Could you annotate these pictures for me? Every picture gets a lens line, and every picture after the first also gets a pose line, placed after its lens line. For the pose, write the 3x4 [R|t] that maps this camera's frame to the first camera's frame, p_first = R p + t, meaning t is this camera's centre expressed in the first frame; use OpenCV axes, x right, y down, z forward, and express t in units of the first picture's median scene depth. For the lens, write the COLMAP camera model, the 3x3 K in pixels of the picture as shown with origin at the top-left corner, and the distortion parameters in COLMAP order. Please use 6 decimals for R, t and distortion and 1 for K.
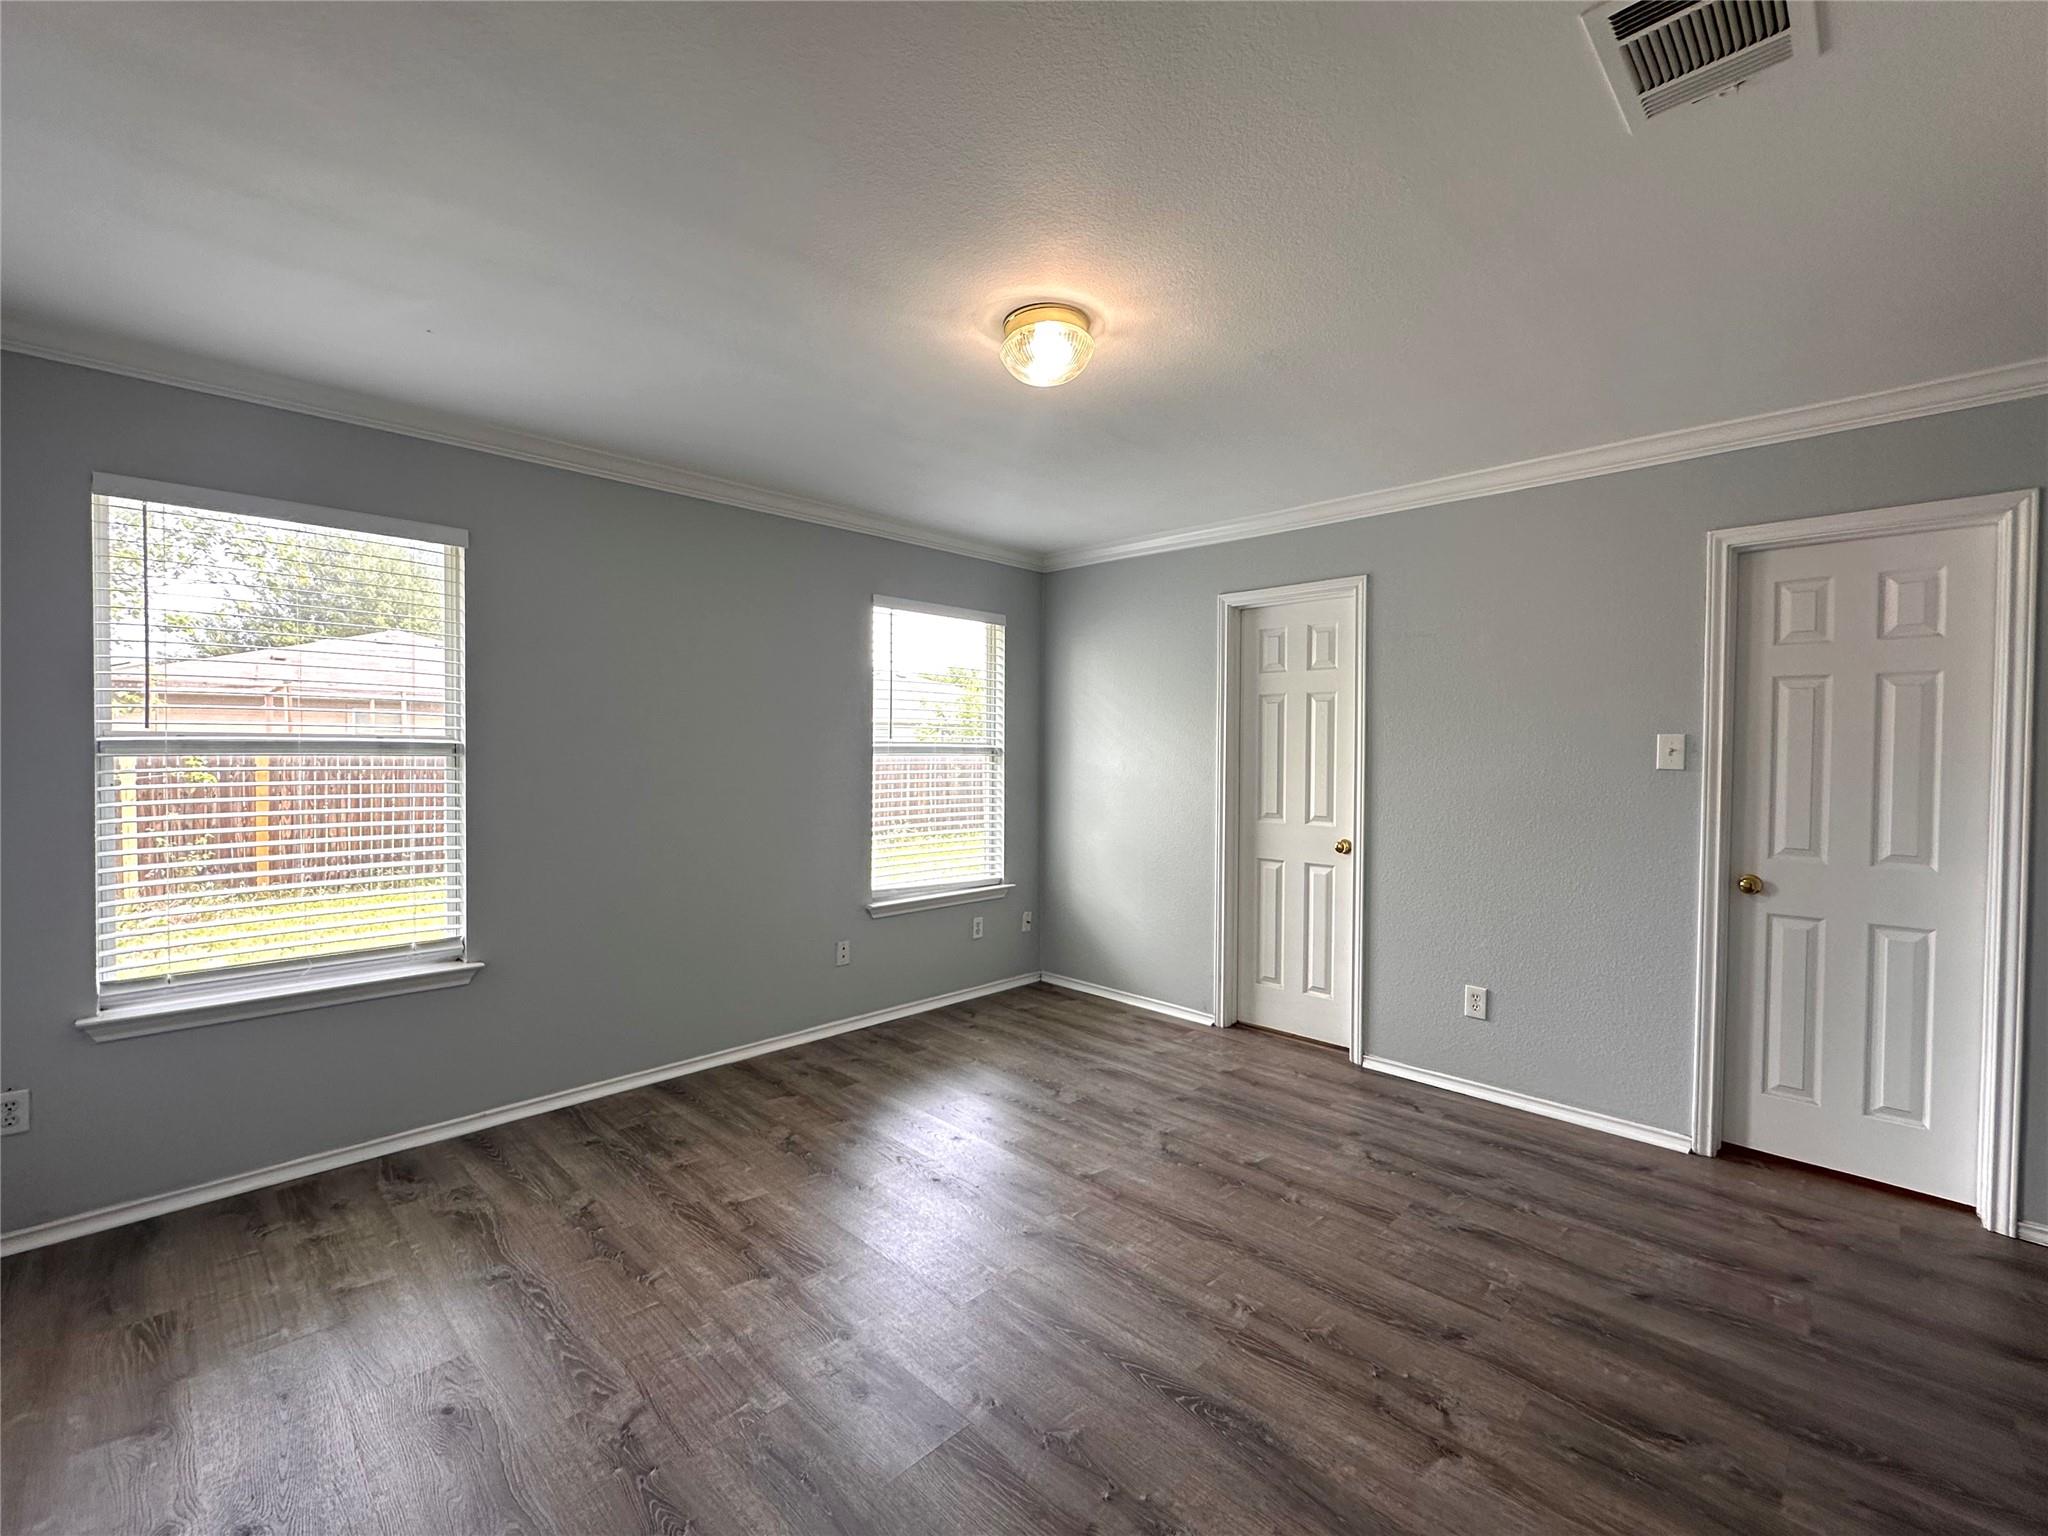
lens RADIAL K [[881.7, 0, 1028.6], [0, 881.7, 764.5], [0, 0, 1]] dist [0.000022, 0.000047]
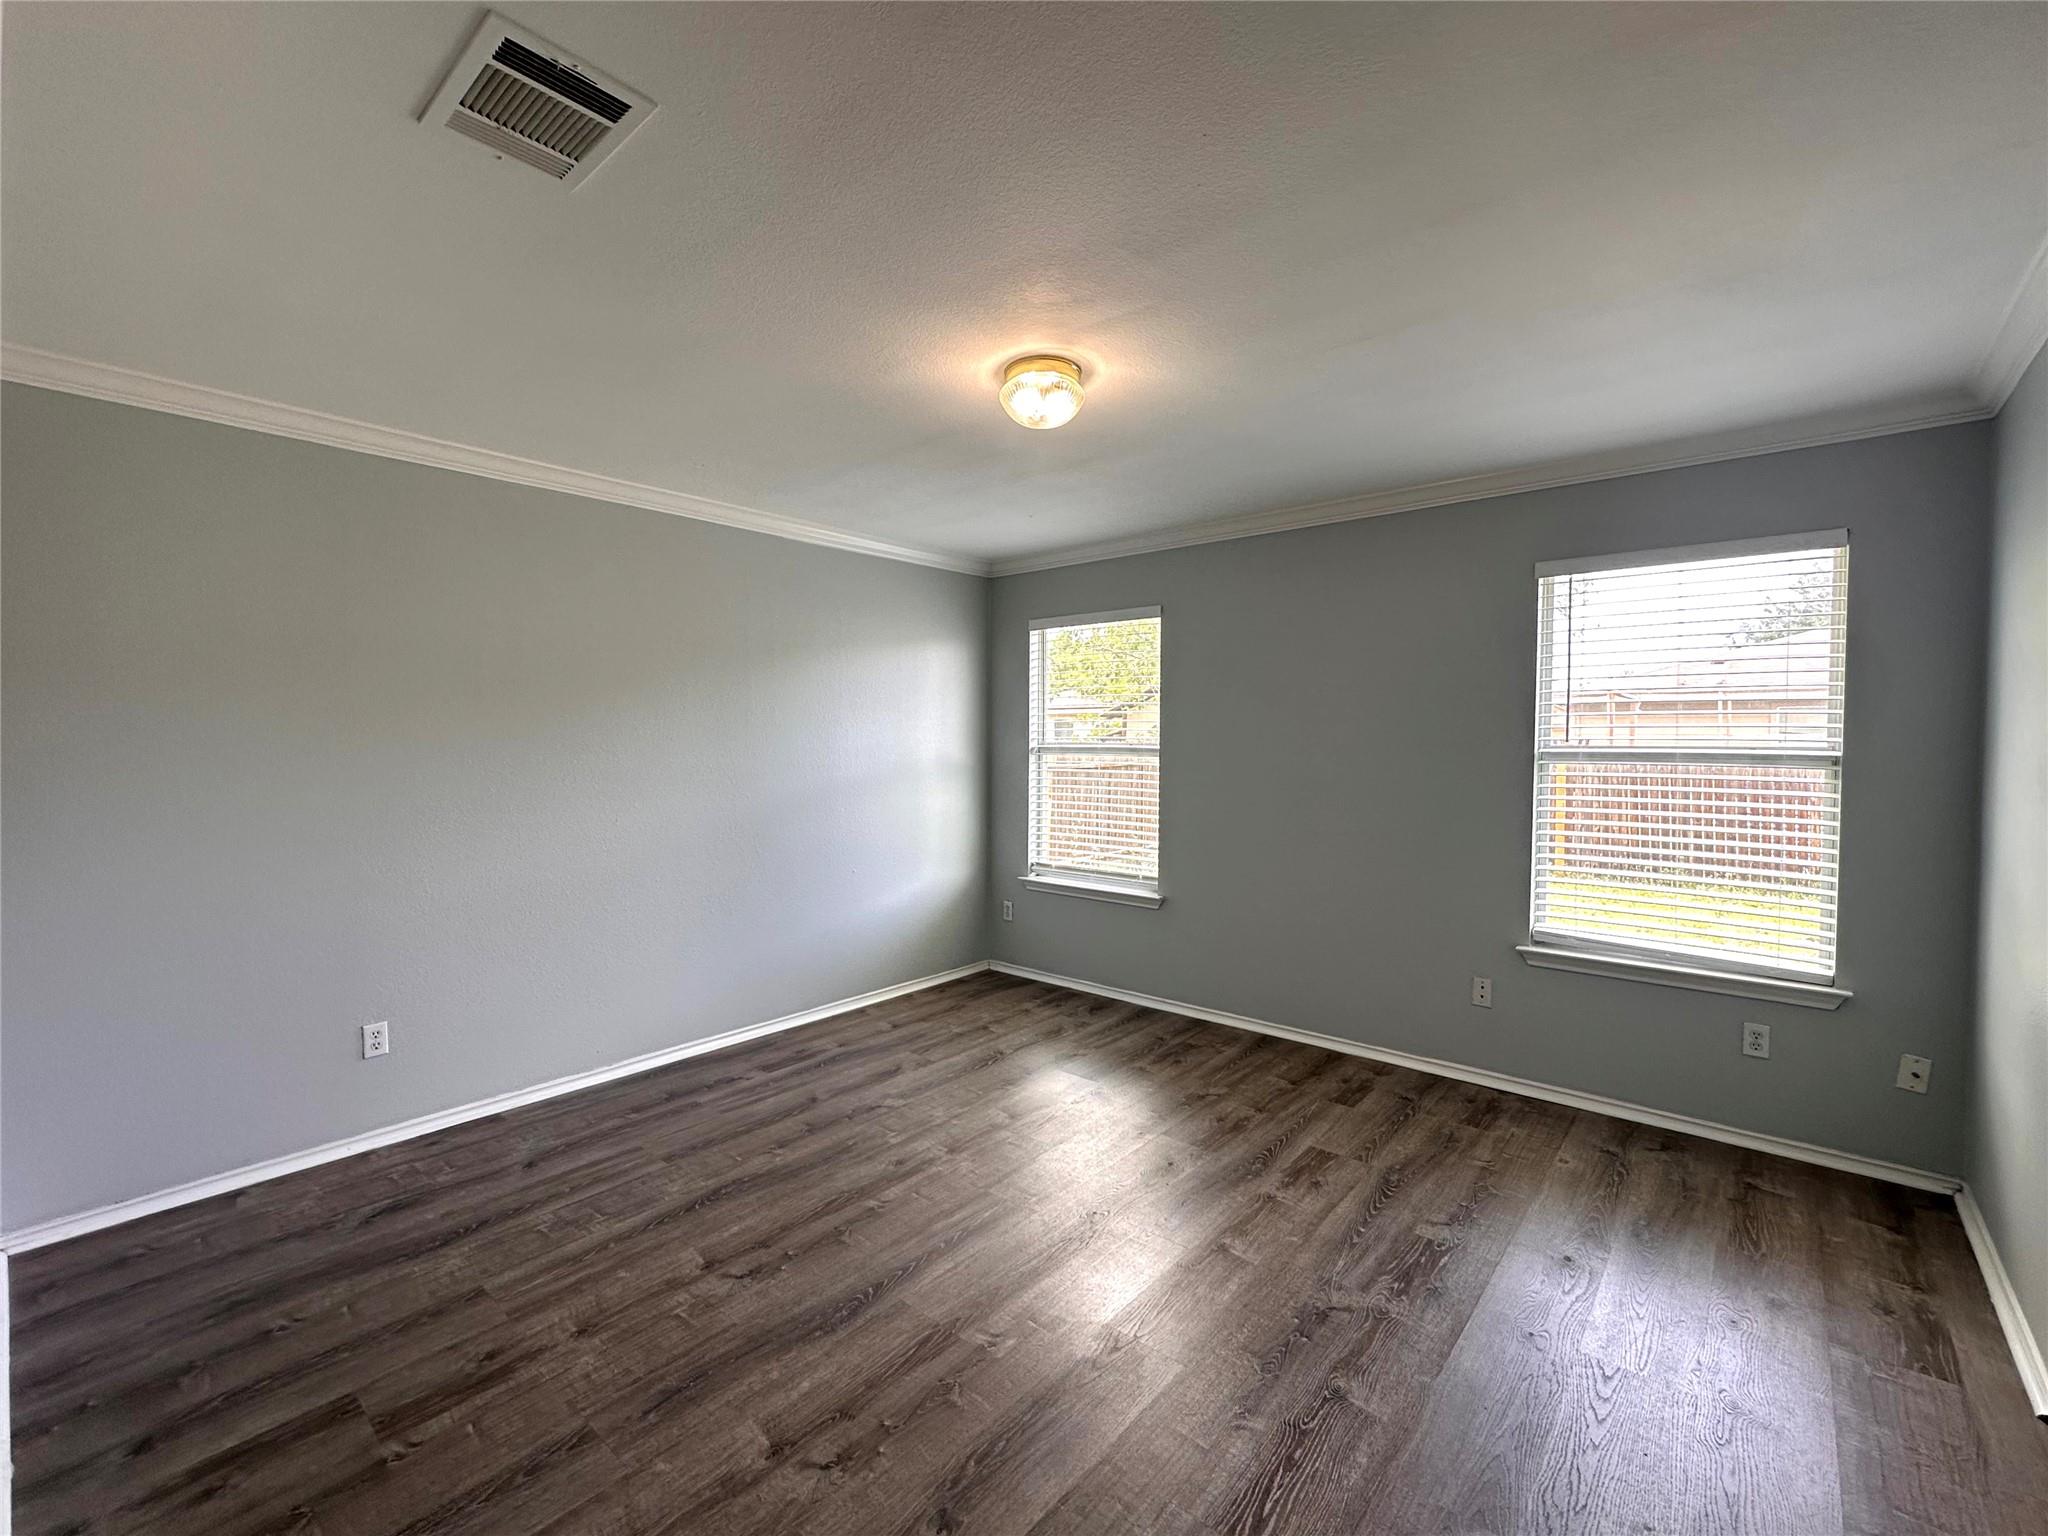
lens RADIAL K [[881.7, 0, 1026.4], [0, 881.7, 760.3], [0, 0, 1]] dist [0.000022, 0.000047]
pose [[0.064764, 0.012305, -0.997825, 0.685396], [-0.026586, 0.999590, 0.010602, -0.009818], [0.997546, 0.025842, 0.065064, 0.554855]]
